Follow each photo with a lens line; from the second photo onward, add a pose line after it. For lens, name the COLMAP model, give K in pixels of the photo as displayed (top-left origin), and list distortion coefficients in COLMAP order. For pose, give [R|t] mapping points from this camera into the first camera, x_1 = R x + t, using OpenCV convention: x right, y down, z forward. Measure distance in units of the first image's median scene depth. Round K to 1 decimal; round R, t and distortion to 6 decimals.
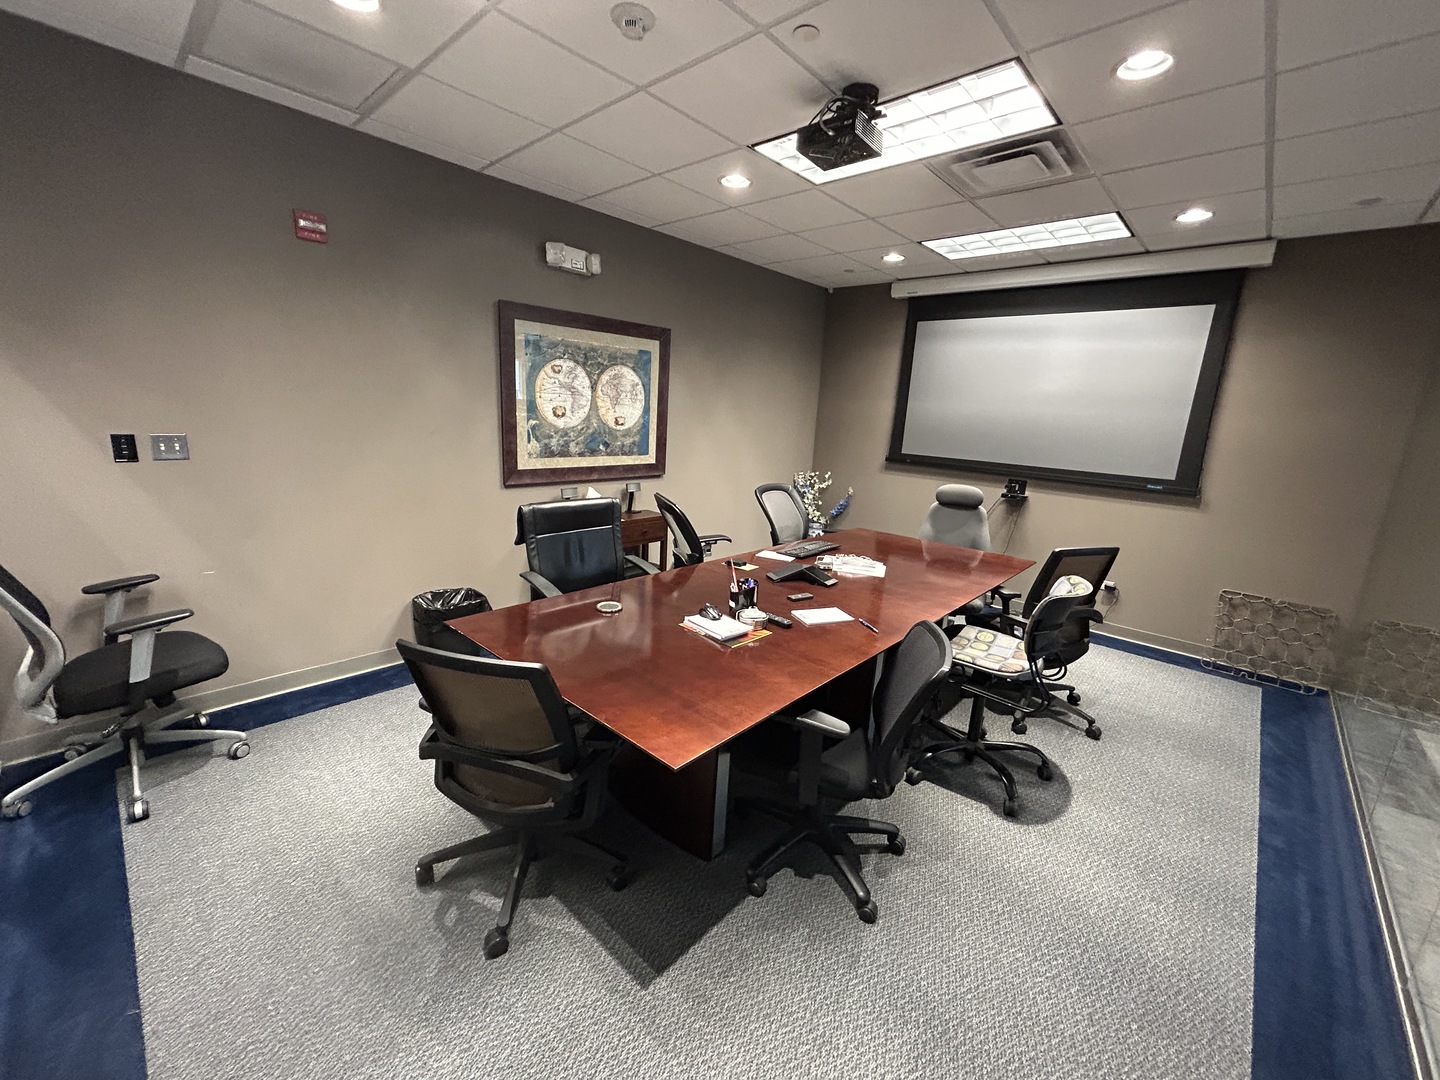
lens RADIAL K [[580.3, 0, 714.8], [0, 580.3, 544.0], [0, 0, 1]] dist [-0.004633, 0.002375]
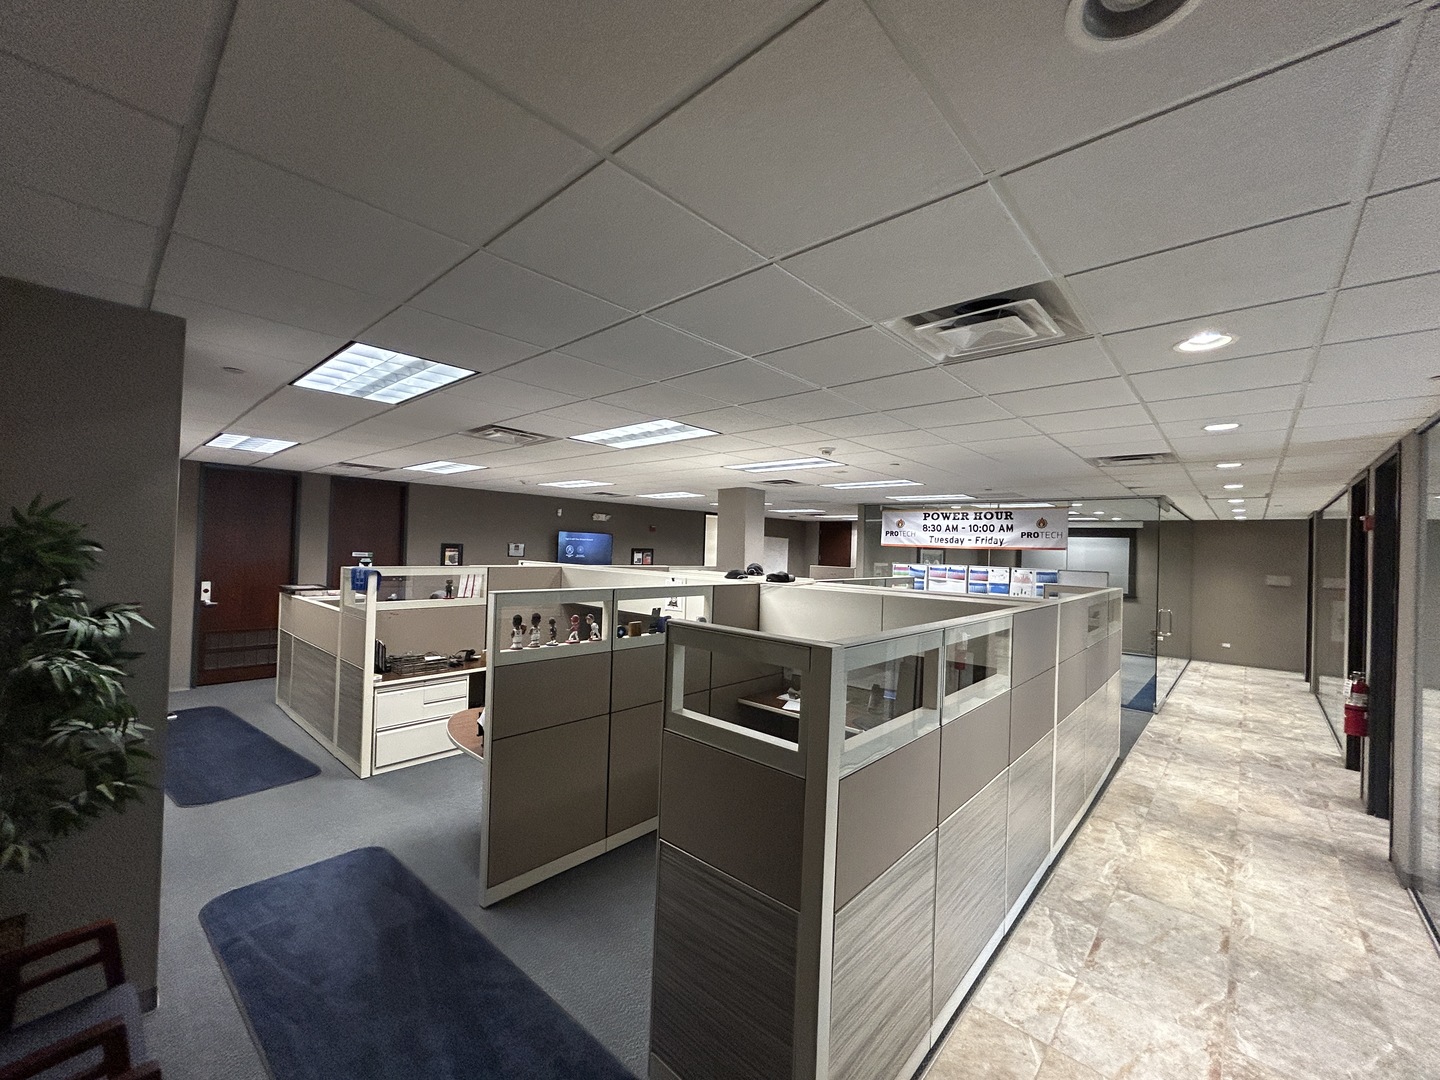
lens RADIAL K [[580.3, 0, 721.0], [0, 580.3, 538.5], [0, 0, 1]] dist [-0.004633, 0.002375]
pose [[0.999772, -0.020498, 0.005978, -1.402986], [0.021337, 0.969744, -0.243190, 0.313417], [-0.000812, 0.243262, 0.969960, -2.097397]]
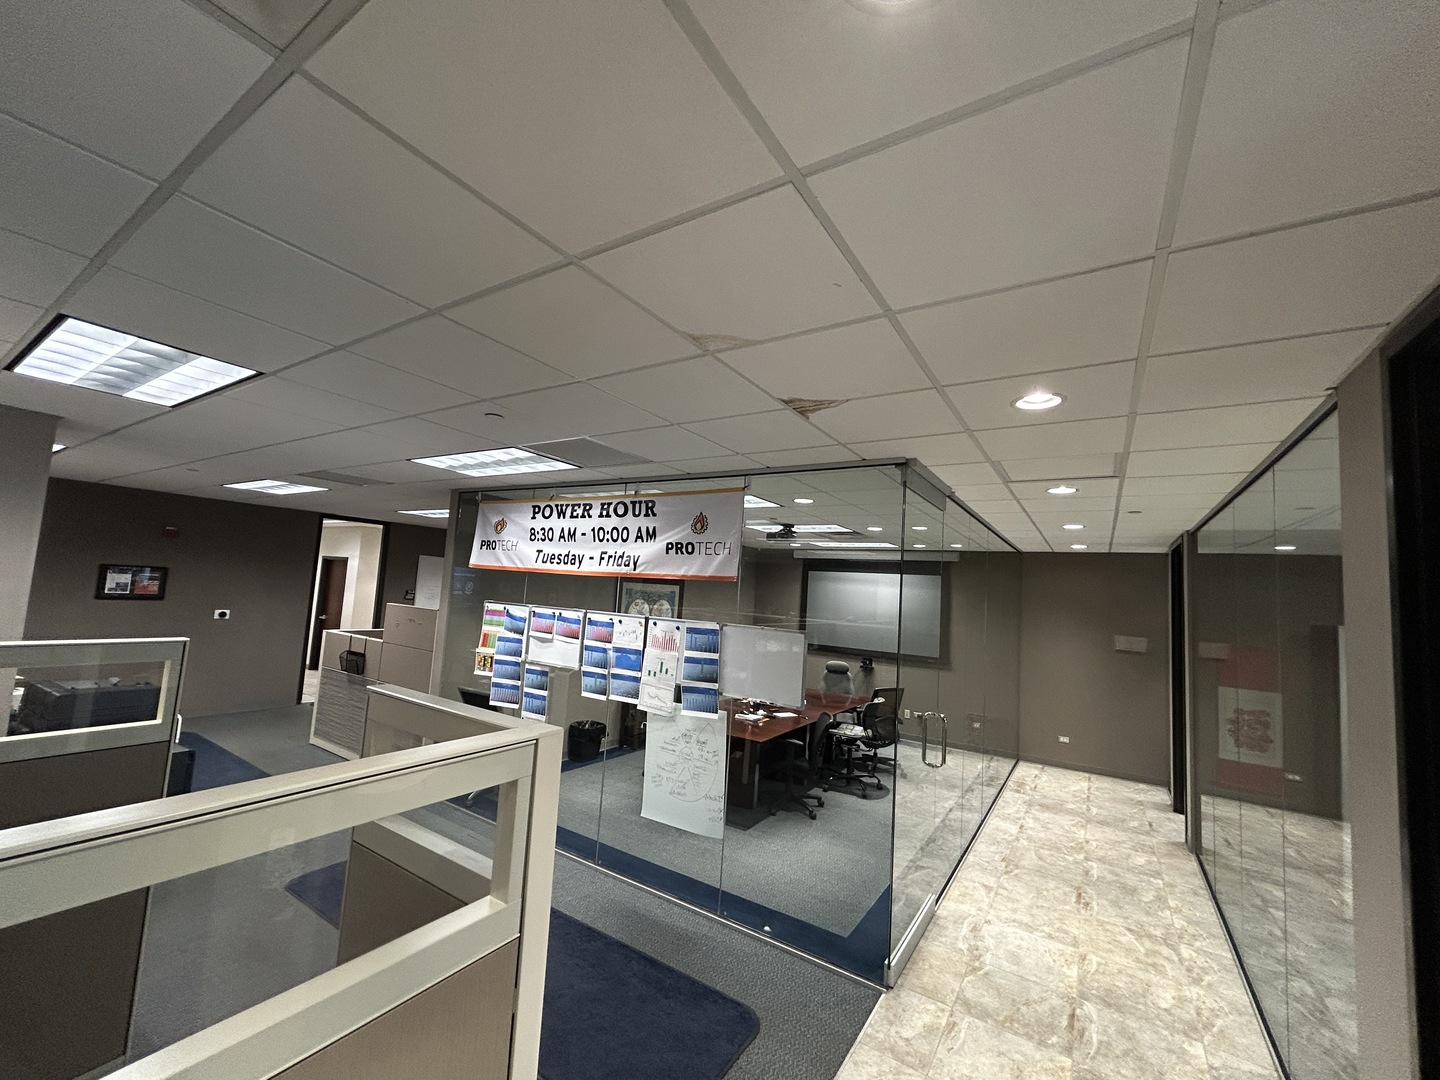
lens RADIAL K [[580.3, 0, 712.8], [0, 580.3, 545.3], [0, 0, 1]] dist [-0.004633, 0.002375]
pose [[0.986000, 0.022134, 0.165267, -0.358876], [0.028059, 0.954992, -0.295301, 0.100616], [-0.164365, 0.295804, 0.941002, -0.987339]]
